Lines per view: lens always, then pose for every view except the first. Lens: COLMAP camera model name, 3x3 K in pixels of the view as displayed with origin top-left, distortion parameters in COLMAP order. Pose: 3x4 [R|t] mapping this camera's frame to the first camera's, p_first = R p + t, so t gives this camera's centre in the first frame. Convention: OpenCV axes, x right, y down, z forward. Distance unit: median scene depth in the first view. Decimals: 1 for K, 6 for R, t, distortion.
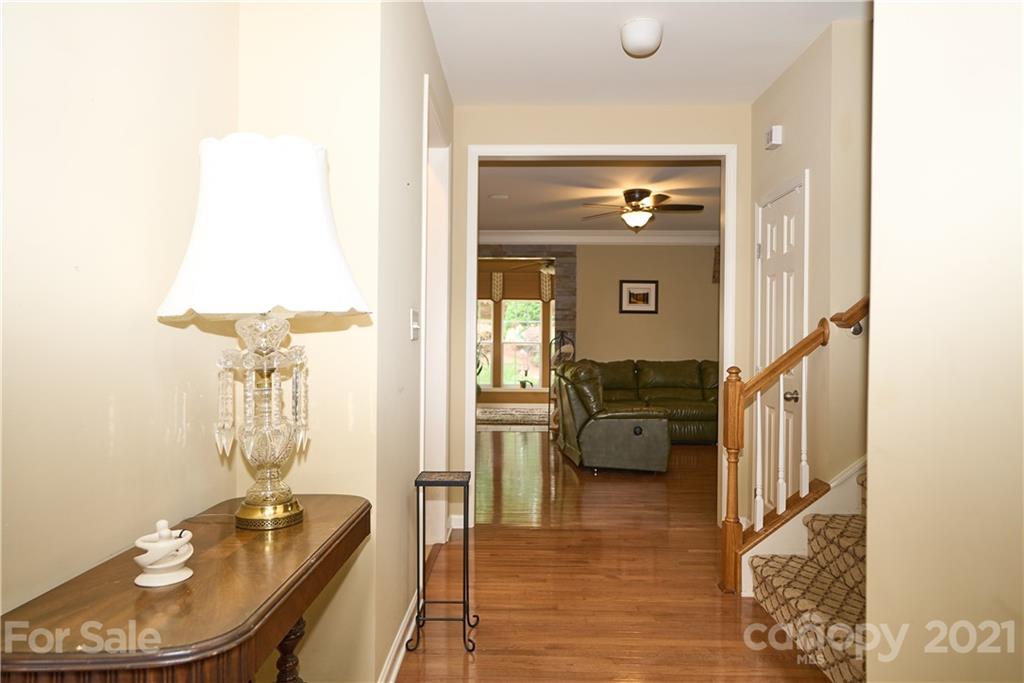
lens RADIAL K [[665.7, 0, 512.0], [0, 665.7, 341.5], [0, 0, 1]] dist [0.001061, 0.001024]
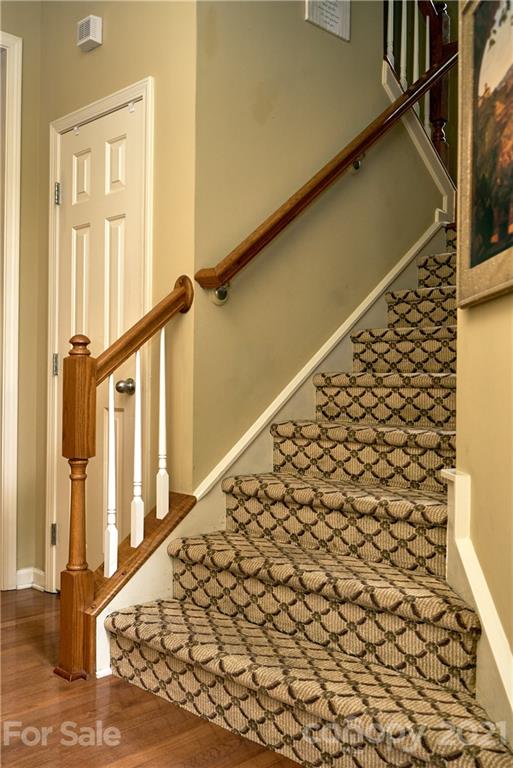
lens RADIAL K [[746.4, 0, 256.5], [0, 746.4, 384.0], [0, 0, 1]] dist [-0.004143, 0.008642]
pose [[0.683857, 0.001556, 0.729614, -0.089171], [-0.007771, 0.999957, 0.005151, 0.083506], [-0.729575, -0.009193, 0.683839, 0.375441]]
